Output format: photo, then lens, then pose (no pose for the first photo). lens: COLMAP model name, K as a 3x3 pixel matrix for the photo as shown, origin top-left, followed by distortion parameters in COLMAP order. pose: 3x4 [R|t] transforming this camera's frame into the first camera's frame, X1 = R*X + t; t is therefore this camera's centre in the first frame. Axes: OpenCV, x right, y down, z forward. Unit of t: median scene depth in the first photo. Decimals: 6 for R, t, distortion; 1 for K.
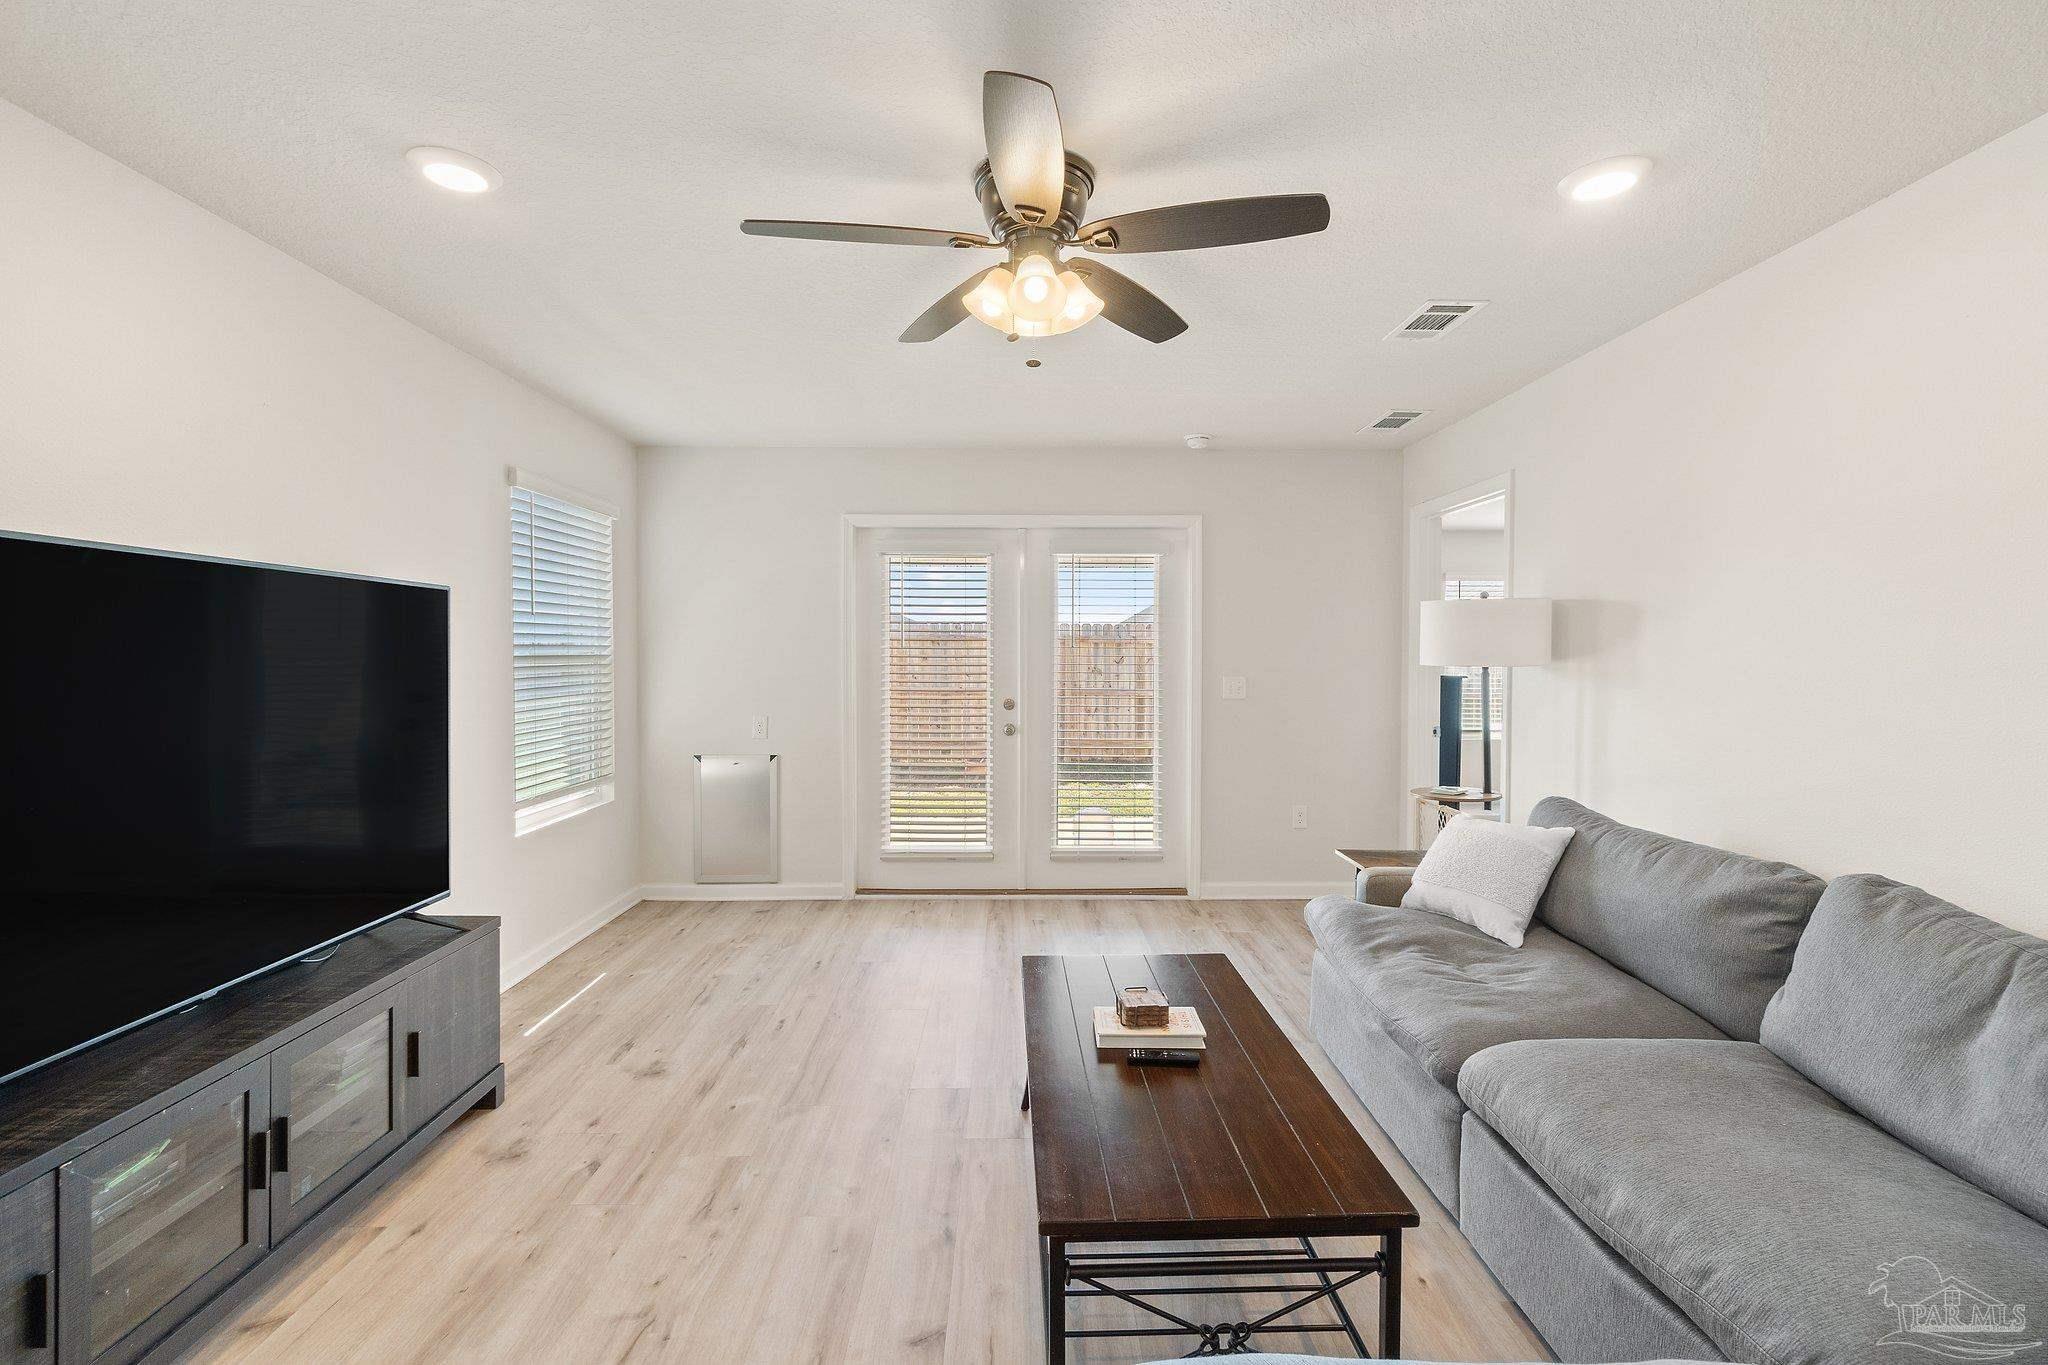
lens RADIAL K [[884.0, 0, 1022.4], [0, 884.0, 672.7], [0, 0, 1]] dist [0.000936, 0.001297]
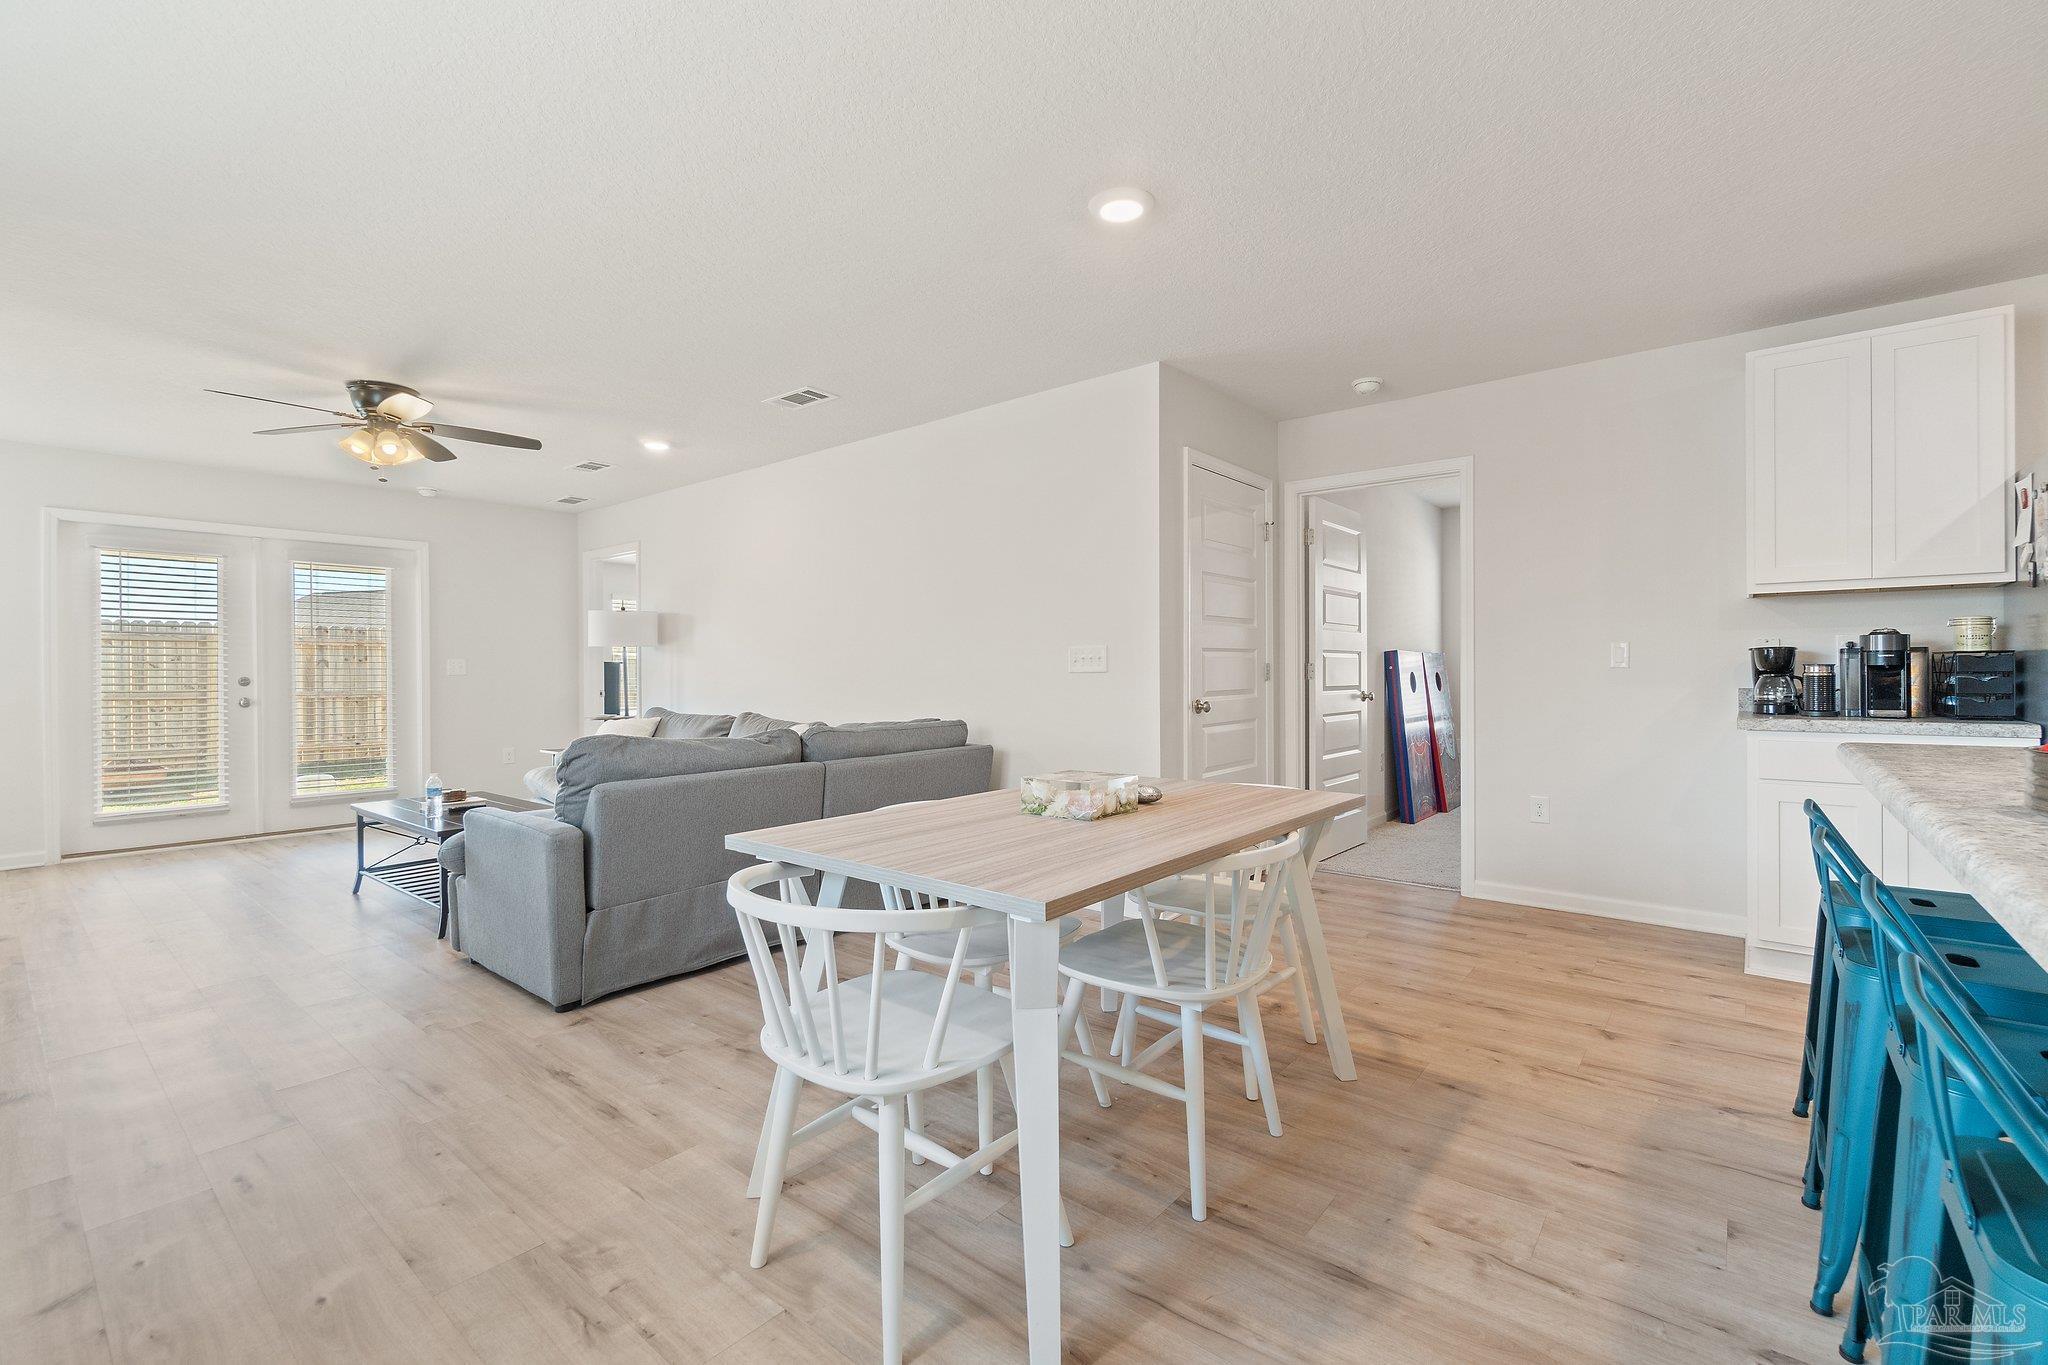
lens RADIAL K [[870.7, 0, 1024.0], [0, 870.7, 682.5], [0, 0, 1]] dist [0.000615, -0.000193]
pose [[0.641600, -0.015622, 0.766880, -0.410179], [0.020543, 0.999784, 0.003179, 0.092916], [-0.766764, 0.013715, 0.641783, -0.975847]]
